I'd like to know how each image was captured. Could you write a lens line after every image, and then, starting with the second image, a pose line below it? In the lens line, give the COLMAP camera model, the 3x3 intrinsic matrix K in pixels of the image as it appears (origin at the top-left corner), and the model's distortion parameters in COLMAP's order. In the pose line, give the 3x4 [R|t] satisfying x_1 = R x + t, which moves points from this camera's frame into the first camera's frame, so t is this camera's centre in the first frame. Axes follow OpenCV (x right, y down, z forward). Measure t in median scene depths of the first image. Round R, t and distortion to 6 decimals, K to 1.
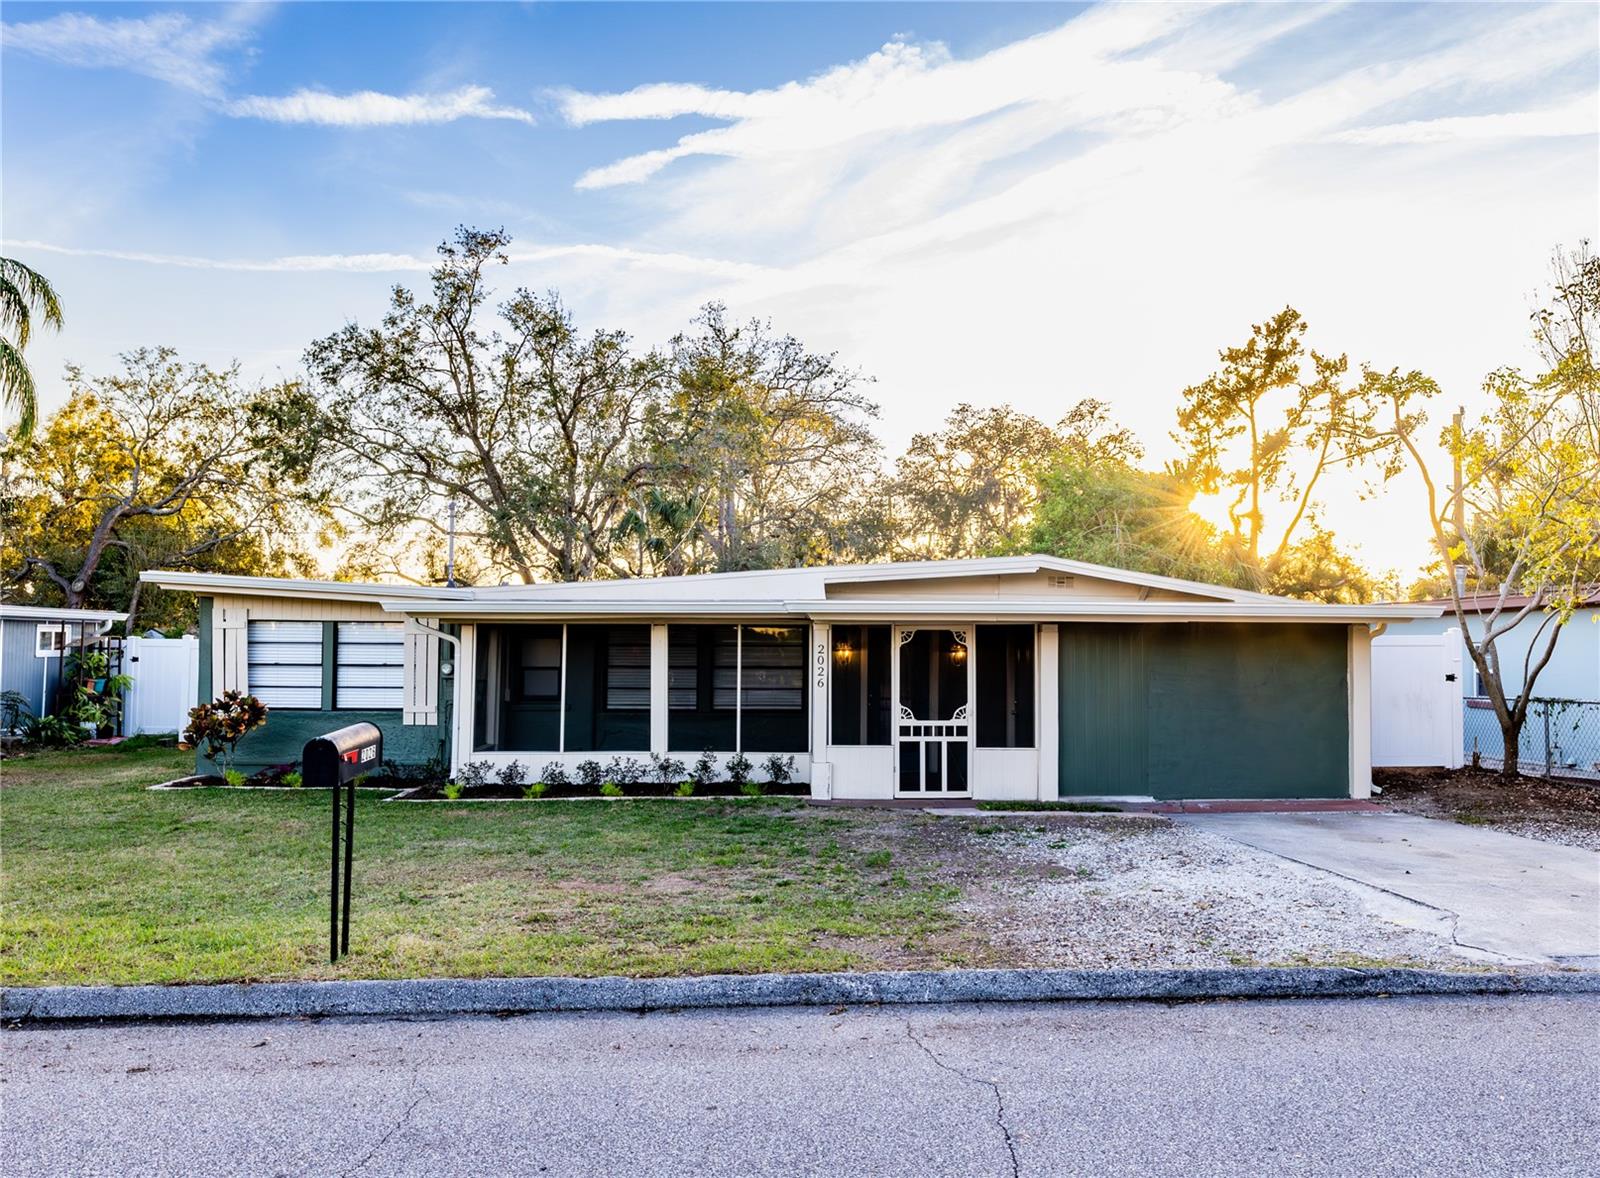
lens RADIAL K [[1158.4, 0, 809.1], [0, 1158.4, 586.9], [0, 0, 1]] dist [0.007923, -0.004716]
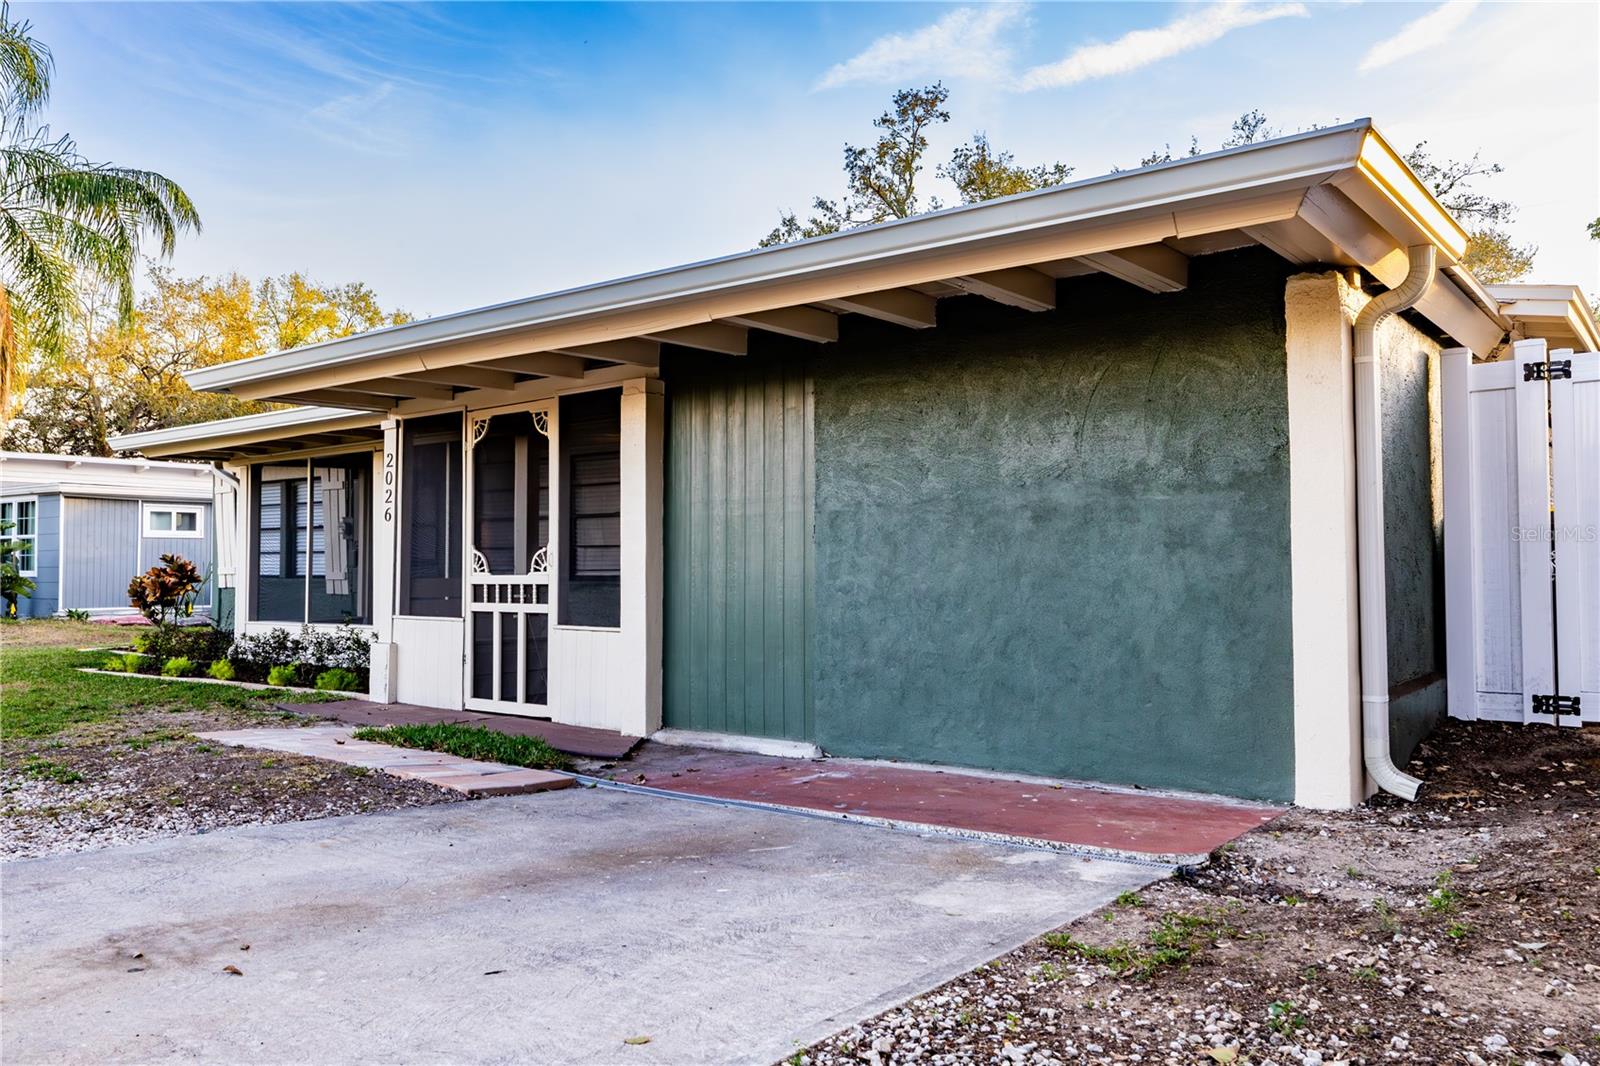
lens RADIAL K [[1155.3, 0, 804.1], [0, 1155.3, 525.7], [0, 0, 1]] dist [-0.000699, 0.003010]
pose [[0.788120, -0.027695, -0.614899, 0.562087], [0.033815, 0.999427, -0.001672, 0.097379], [0.614592, -0.019475, 0.788604, 0.648657]]
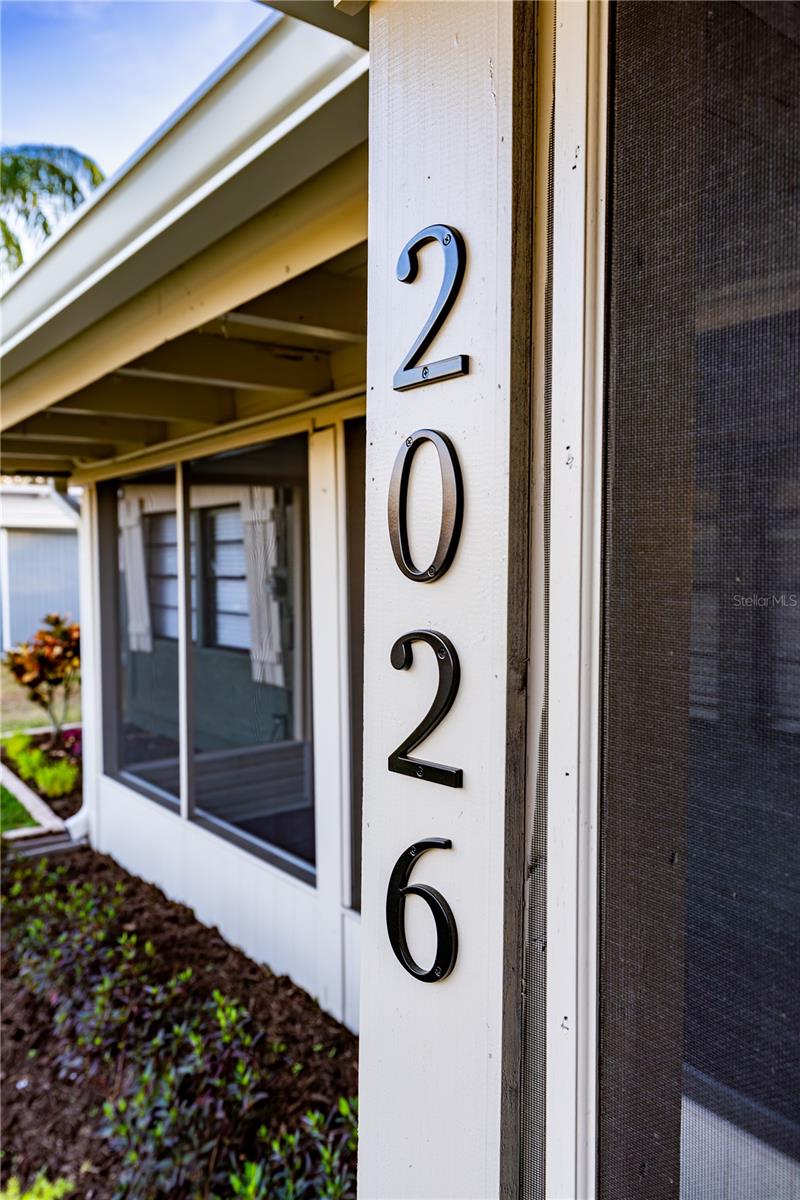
lens RADIAL K [[866.5, 0, 398.6], [0, 866.5, 599.4], [0, 0, 1]] dist [-0.000699, 0.003010]
pose [[0.595880, 0.025913, -0.802655, 0.042845], [0.042903, 0.997025, 0.064039, 0.065147], [0.801926, -0.072596, 0.592996, 0.972291]]
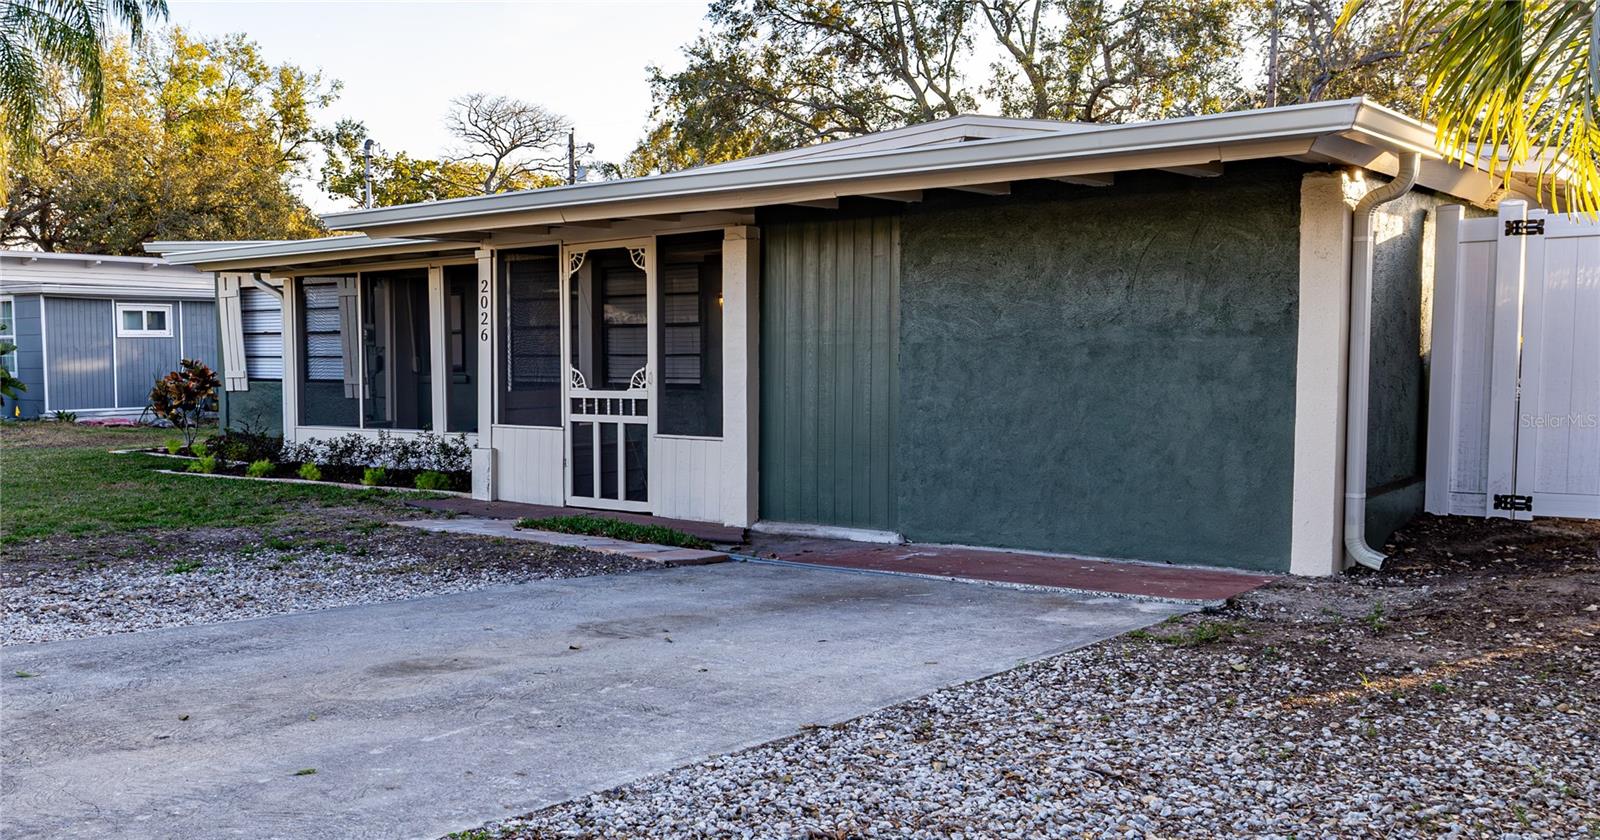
lens RADIAL K [[1351.3, 0, 661.9], [0, 1351.3, 455.4], [0, 0, 1]] dist [-0.009420, 0.019635]
pose [[0.755926, 0.042534, -0.653274, 0.621573], [0.037366, 0.993457, 0.107920, 0.071357], [0.653590, -0.105990, 0.749390, 0.453085]]
